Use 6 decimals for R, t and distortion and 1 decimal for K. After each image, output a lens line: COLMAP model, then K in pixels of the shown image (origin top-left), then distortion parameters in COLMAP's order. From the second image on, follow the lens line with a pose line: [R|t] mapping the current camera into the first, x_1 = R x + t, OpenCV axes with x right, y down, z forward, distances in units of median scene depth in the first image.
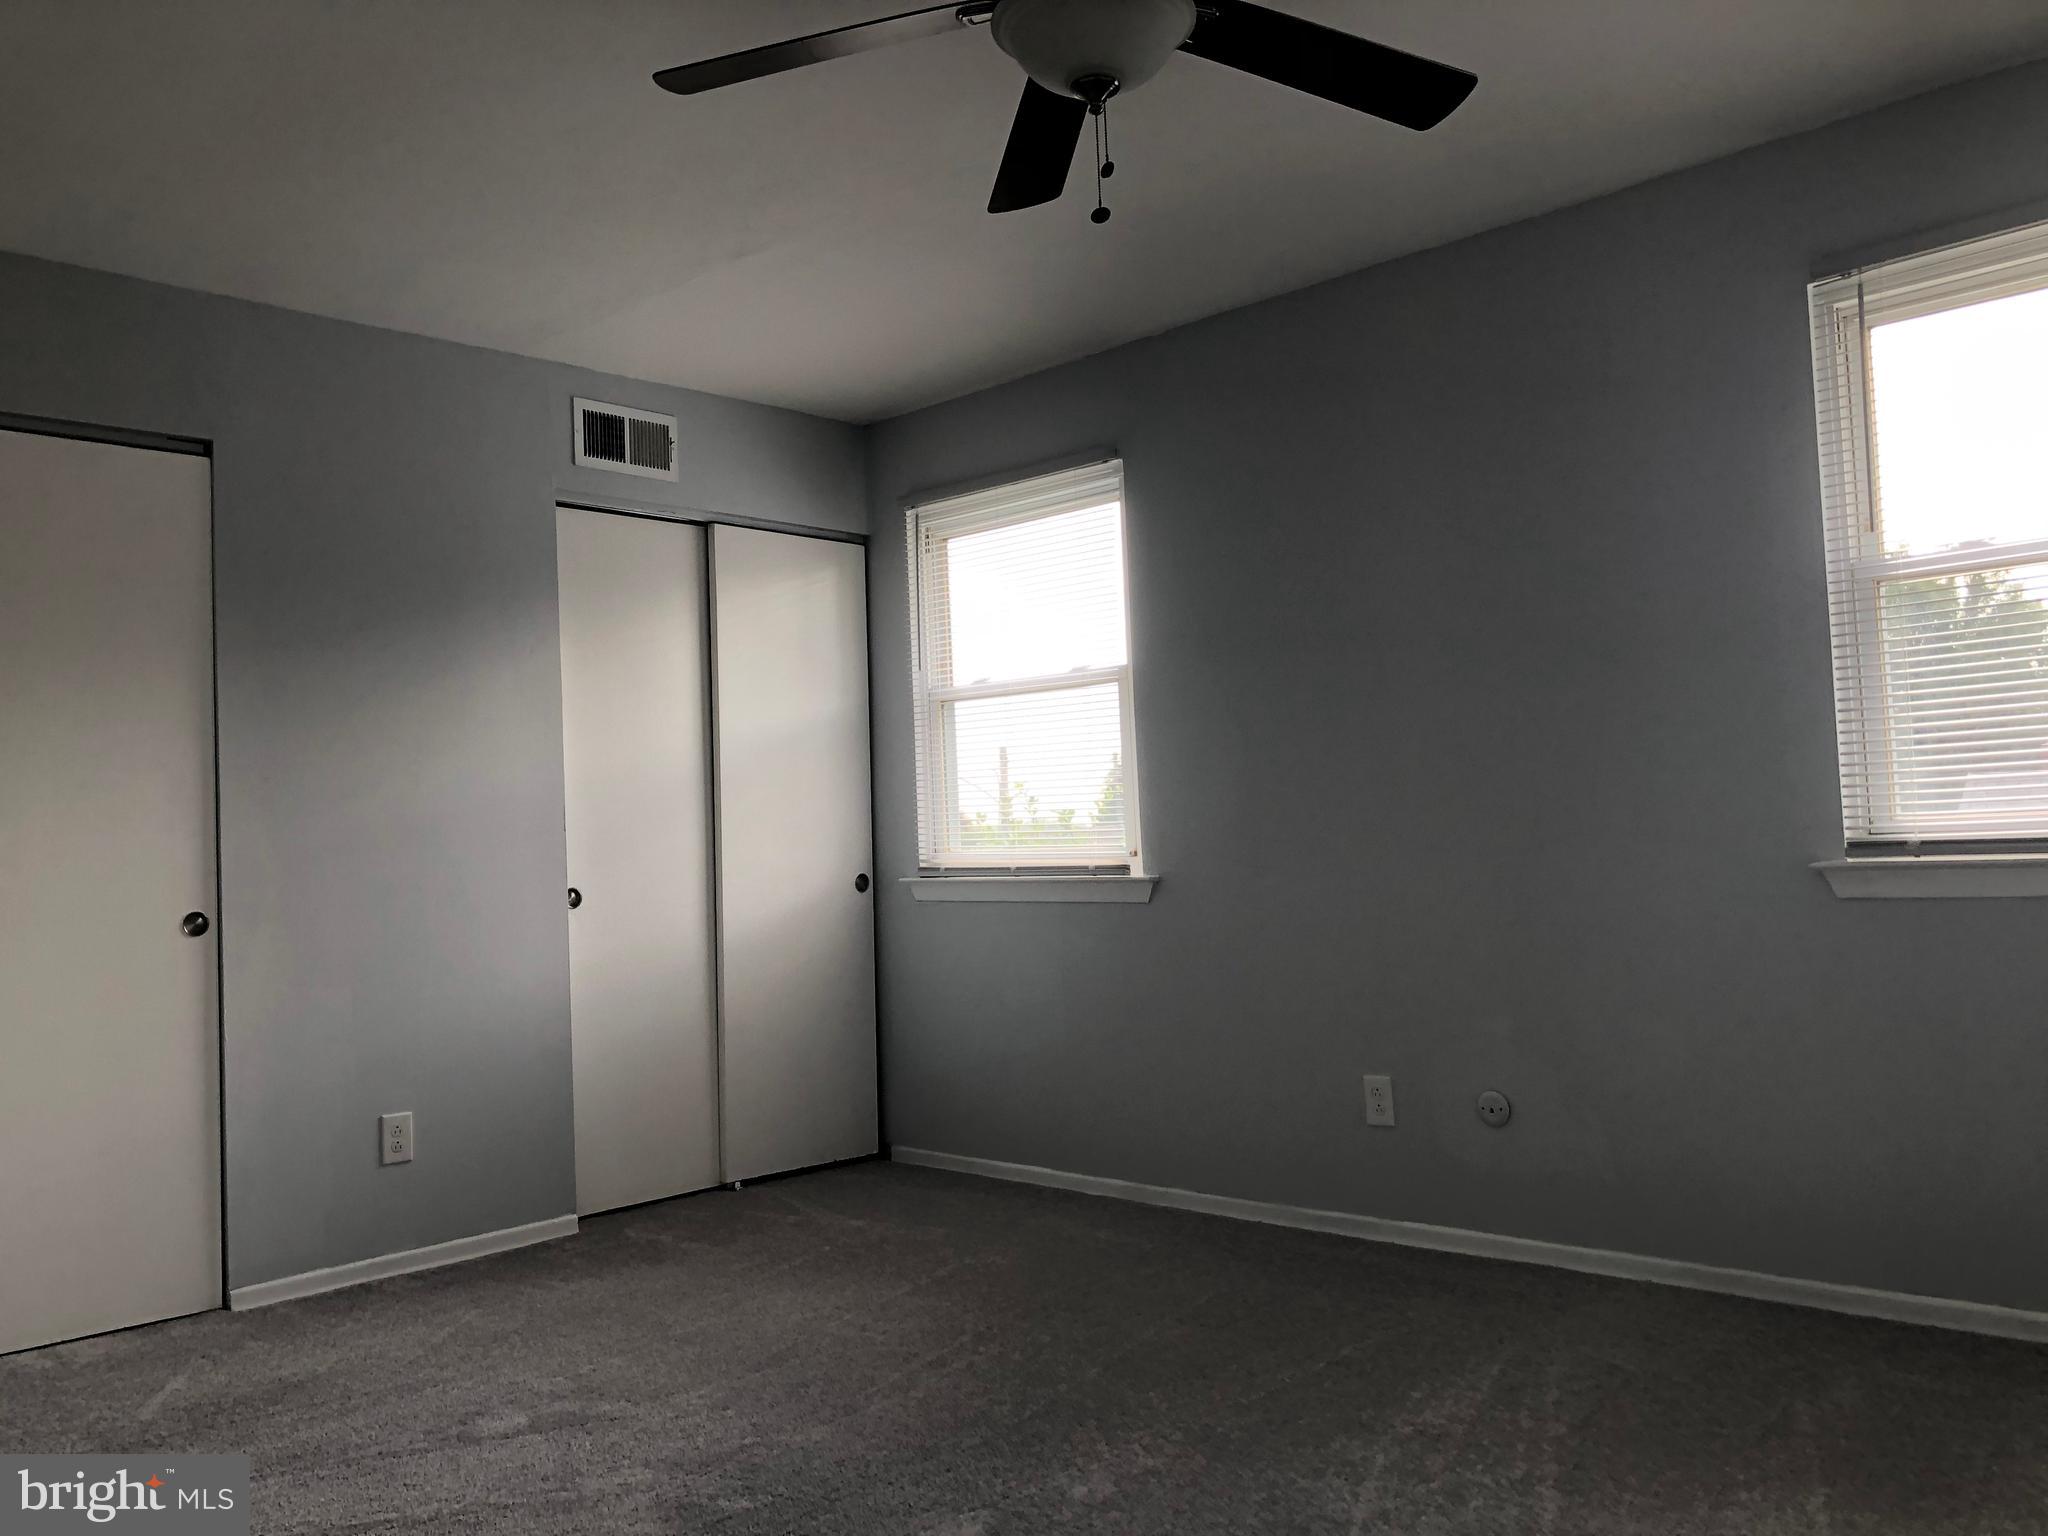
lens RADIAL K [[1679.4, 0, 1024.0], [0, 1679.4, 768.0], [0, 0, 1]] dist [0.001447, -0.000105]
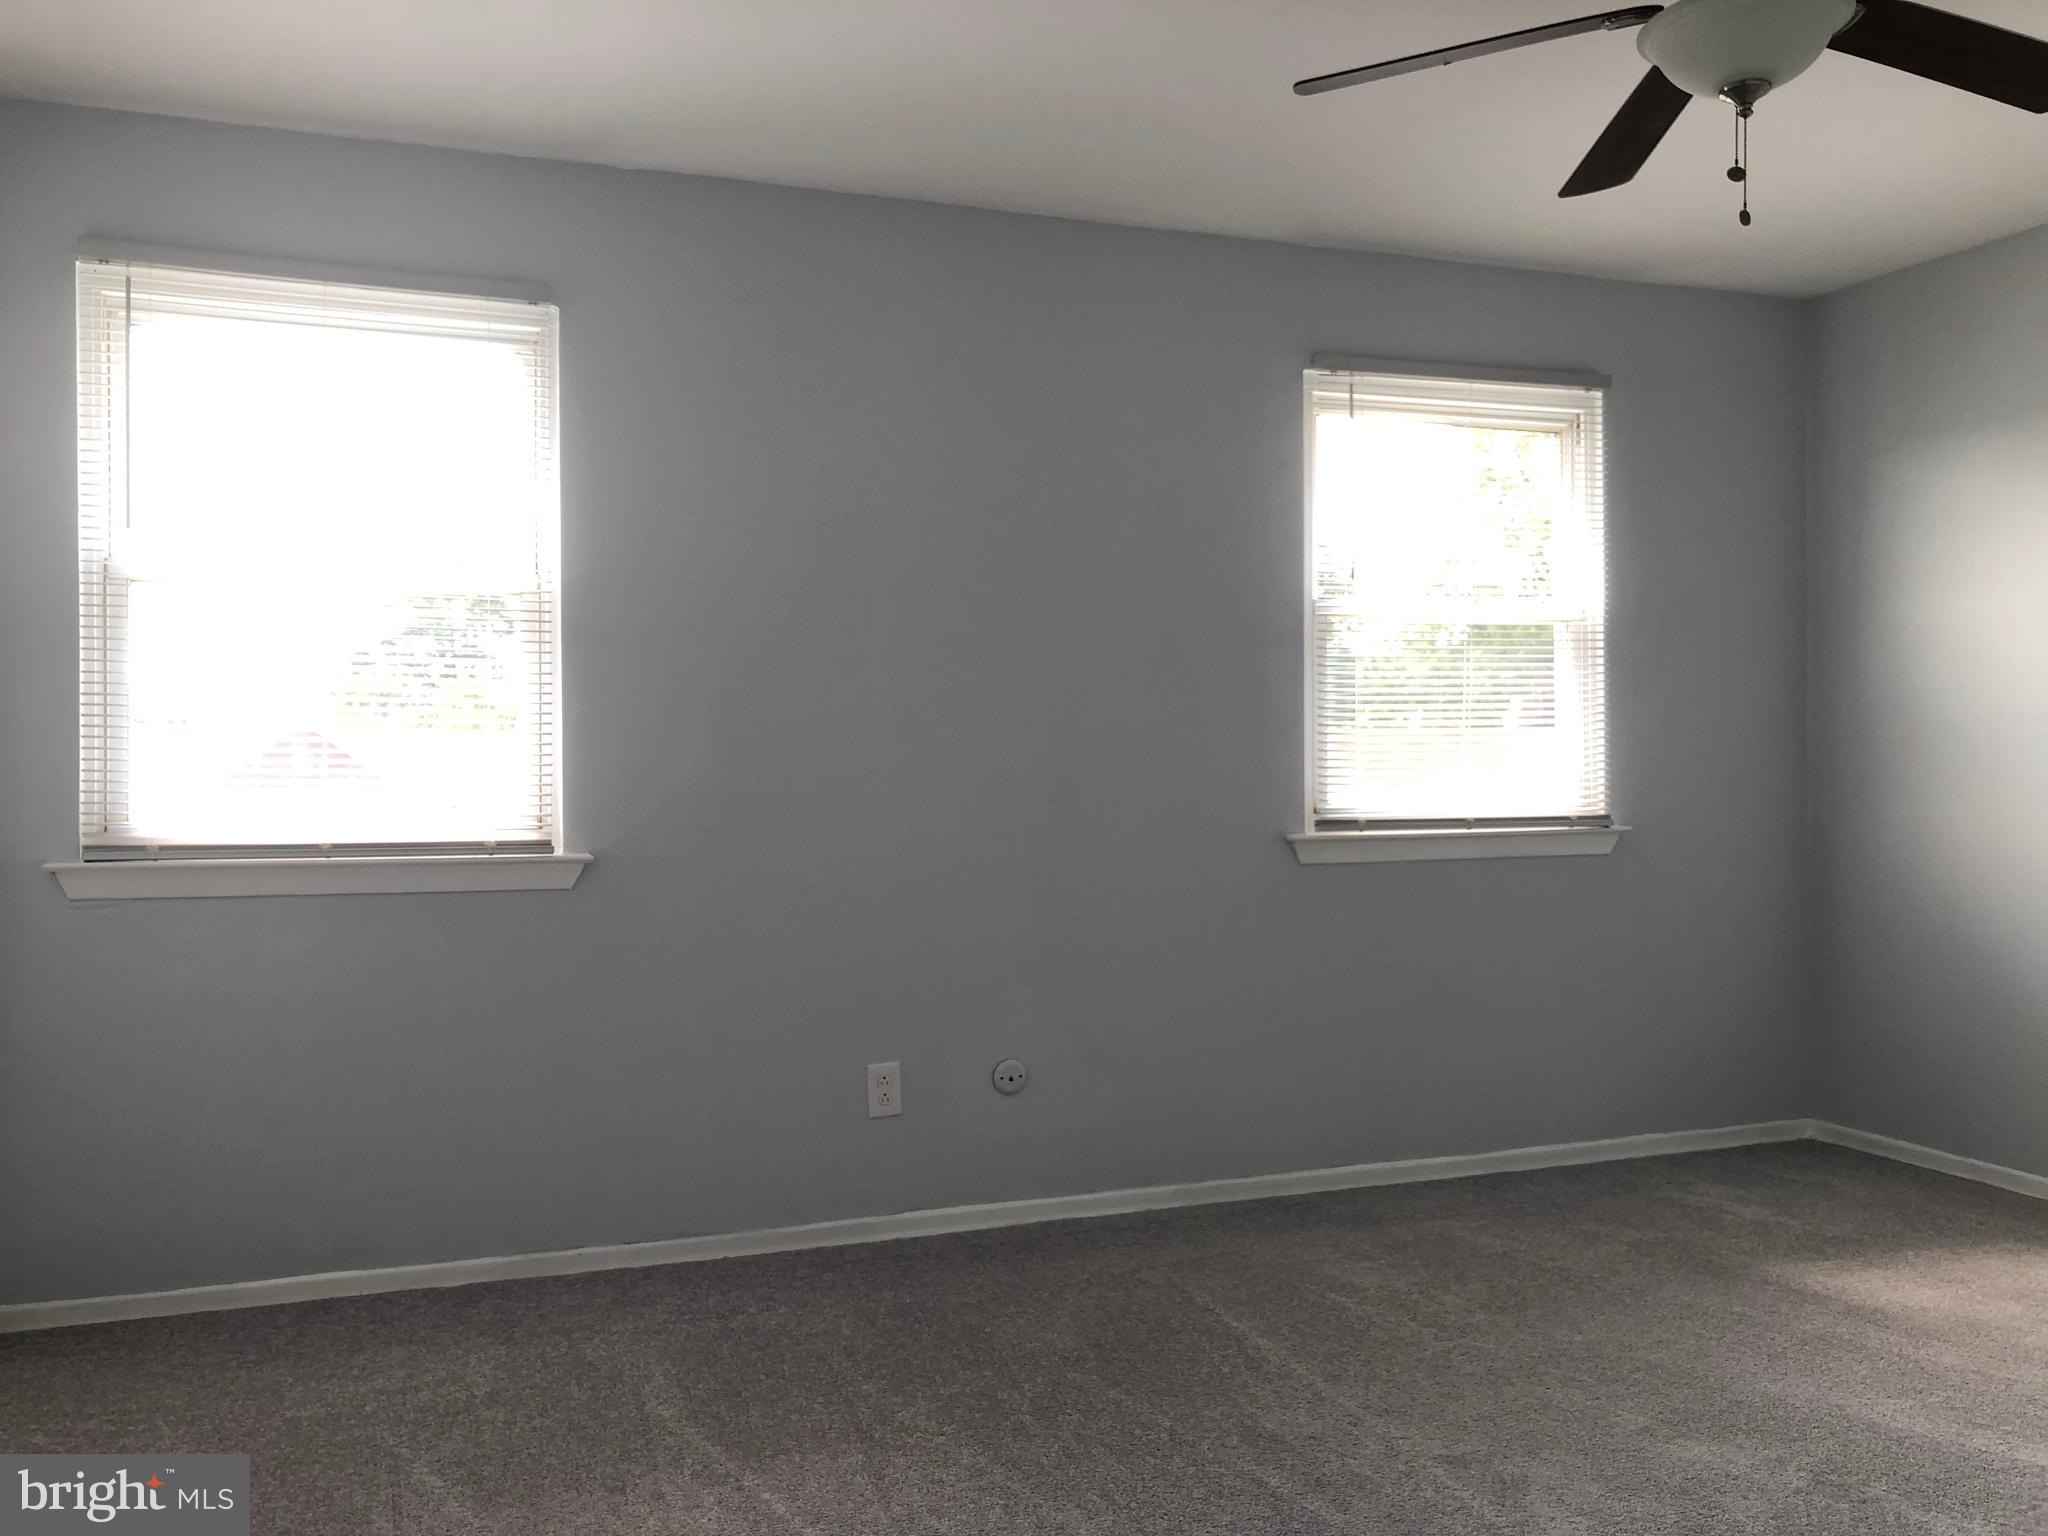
lens RADIAL K [[1599.8, 0, 974.1], [0, 1599.8, 795.4], [0, 0, 1]] dist [0.110556, -0.093512]
pose [[0.450037, 0.035969, 0.892285, -0.578245], [-0.041913, 0.998938, -0.019128, 0.048689], [-0.892026, -0.028790, 0.451067, 0.556081]]
